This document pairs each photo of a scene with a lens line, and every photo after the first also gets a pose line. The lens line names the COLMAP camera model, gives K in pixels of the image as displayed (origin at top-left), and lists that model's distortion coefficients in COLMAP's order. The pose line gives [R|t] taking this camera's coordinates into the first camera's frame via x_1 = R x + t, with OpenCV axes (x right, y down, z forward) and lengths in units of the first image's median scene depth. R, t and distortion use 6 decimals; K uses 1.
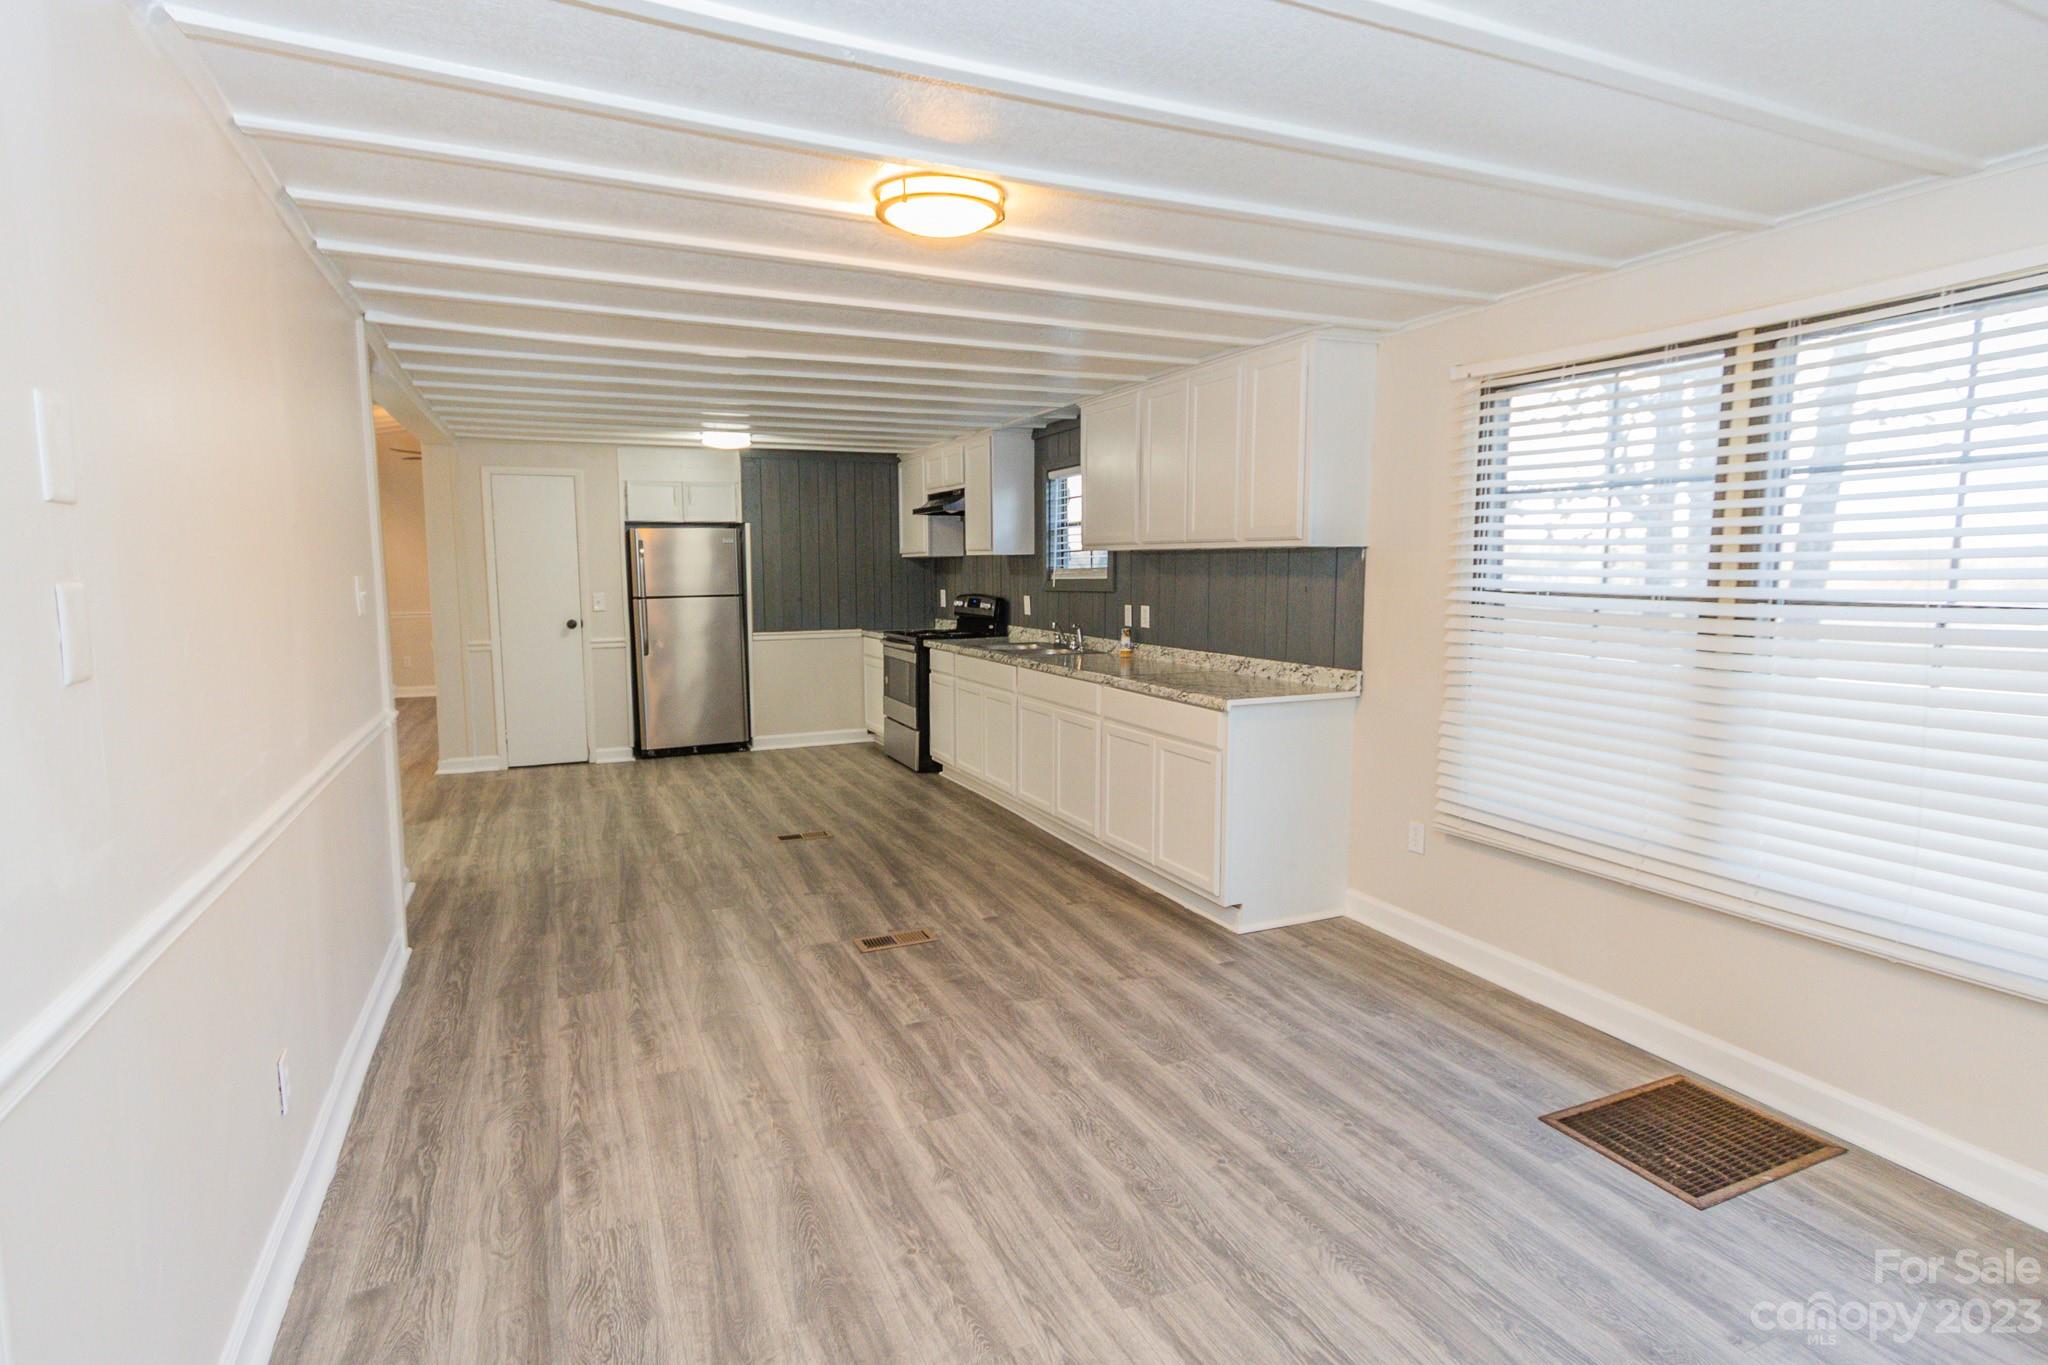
lens RADIAL K [[1020.1, 0, 1000.9], [0, 1020.1, 678.8], [0, 0, 1]] dist [0.001430, 0.001093]
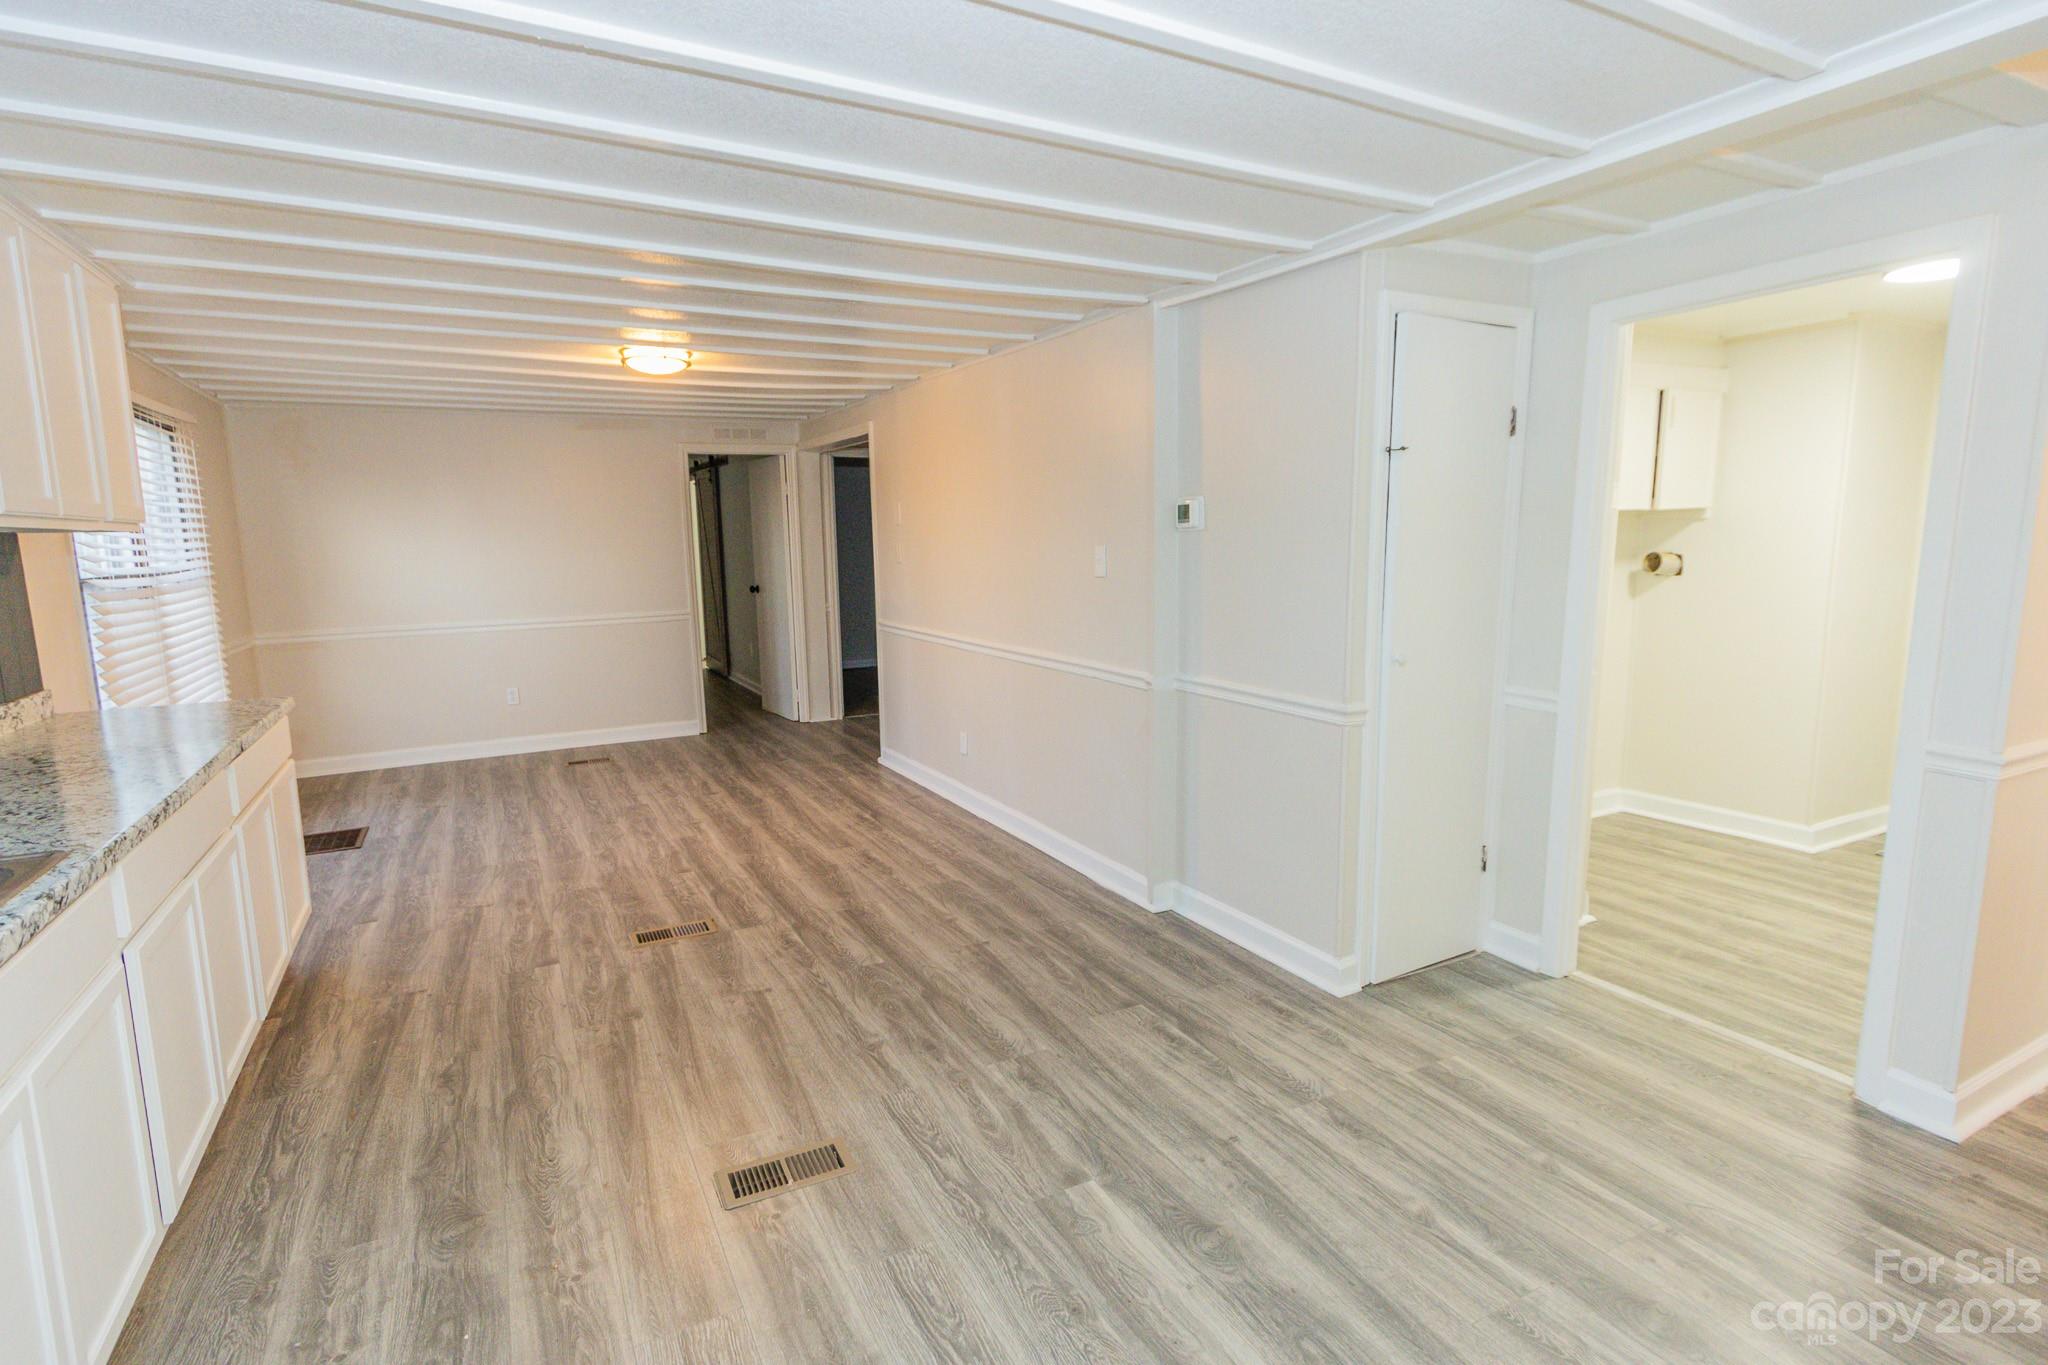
lens RADIAL K [[994.0, 0, 1015.4], [0, 994.0, 672.8], [0, 0, 1]] dist [0.008709, -0.003566]
pose [[-0.996996, 0.024053, -0.073630, -0.306332], [0.005175, 0.969126, 0.246513, -0.182368], [0.077286, 0.245392, -0.966338, 1.580477]]
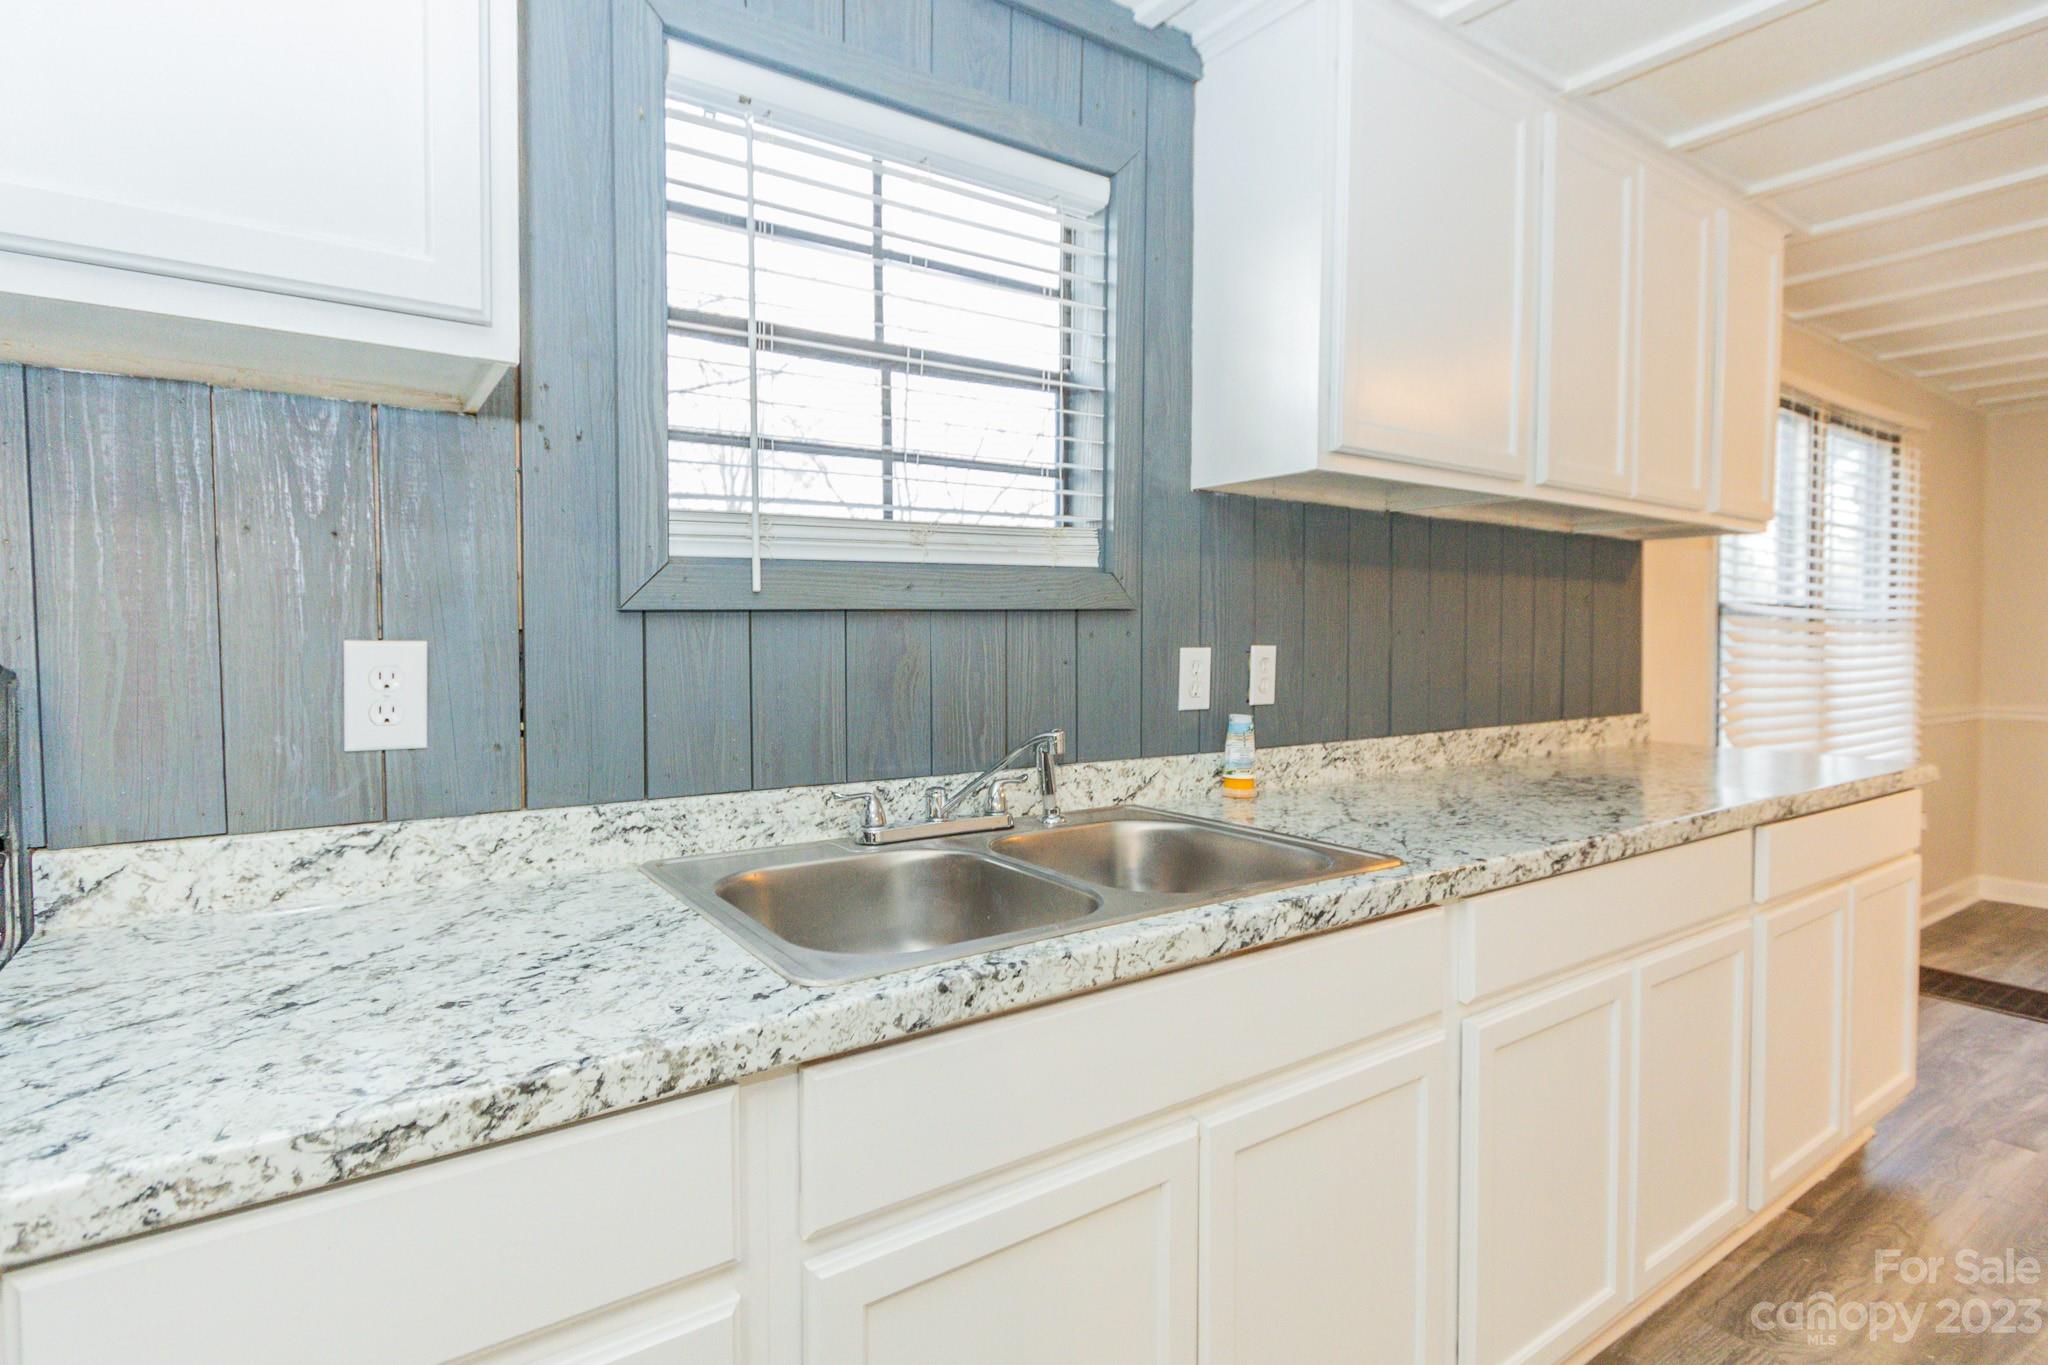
lens RADIAL K [[1020.1, 0, 1007.4], [0, 1020.1, 667.9], [0, 0, 1]] dist [0.001430, 0.001093]
pose [[-0.182415, -0.032487, 0.982685, -0.241654], [0.107905, 0.992755, 0.052850, -0.109548], [-0.977283, 0.115678, -0.177588, 1.364802]]
